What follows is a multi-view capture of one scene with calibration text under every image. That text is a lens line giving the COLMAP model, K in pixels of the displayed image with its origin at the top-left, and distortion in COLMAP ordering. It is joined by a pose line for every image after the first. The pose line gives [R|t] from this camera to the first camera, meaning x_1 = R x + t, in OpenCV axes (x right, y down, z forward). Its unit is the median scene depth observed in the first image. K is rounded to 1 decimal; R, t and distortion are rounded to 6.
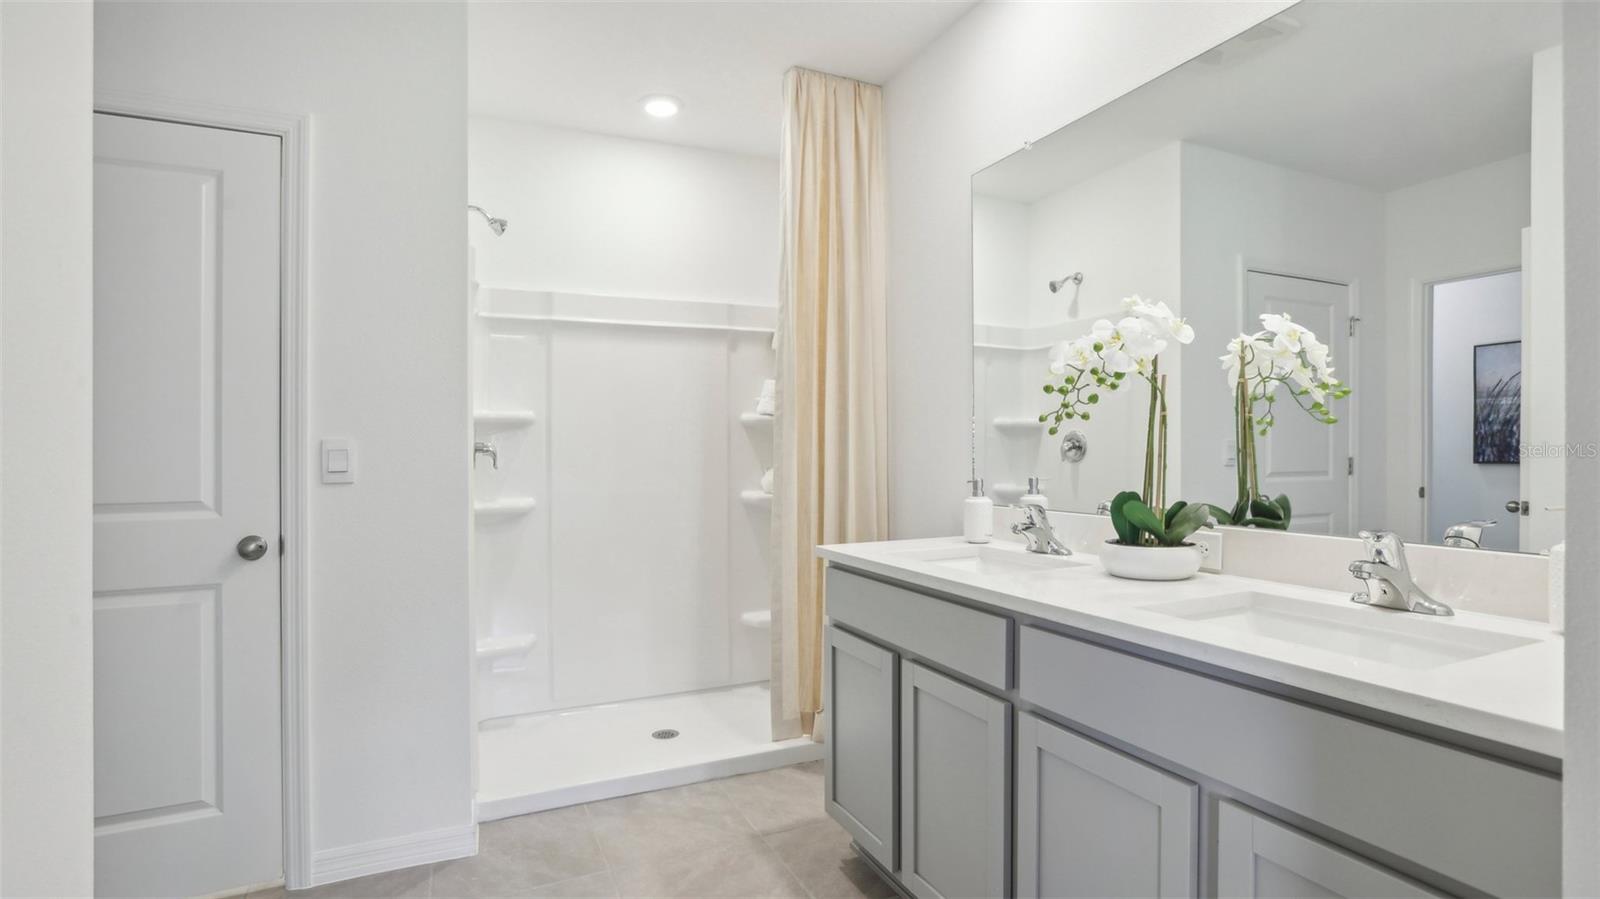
lens RADIAL K [[765.8, 0, 800.0], [0, 765.8, 449.5], [0, 0, 1]] dist [-0.026457, -0.000128]
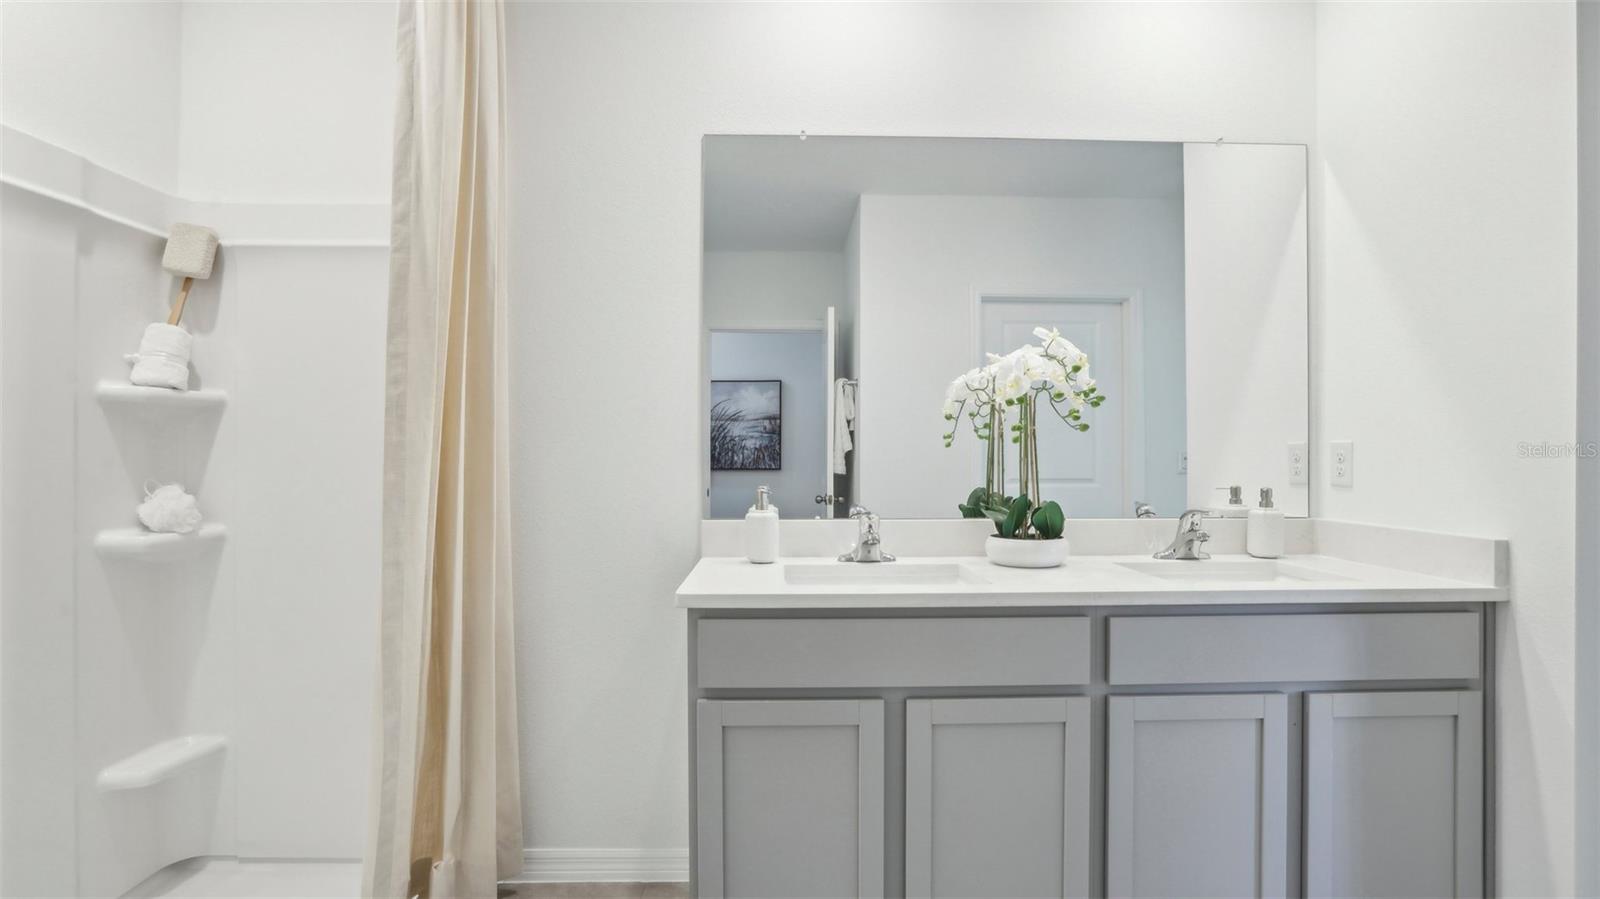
lens RADIAL K [[765.8, 0, 800.0], [0, 765.8, 449.5], [0, 0, 1]] dist [-0.026457, -0.000128]
pose [[0.405865, 0.018345, 0.913749, -0.428394], [-0.005994, 0.999830, -0.017411, 0.006023], [-0.913913, 0.001589, 0.405906, 0.469466]]
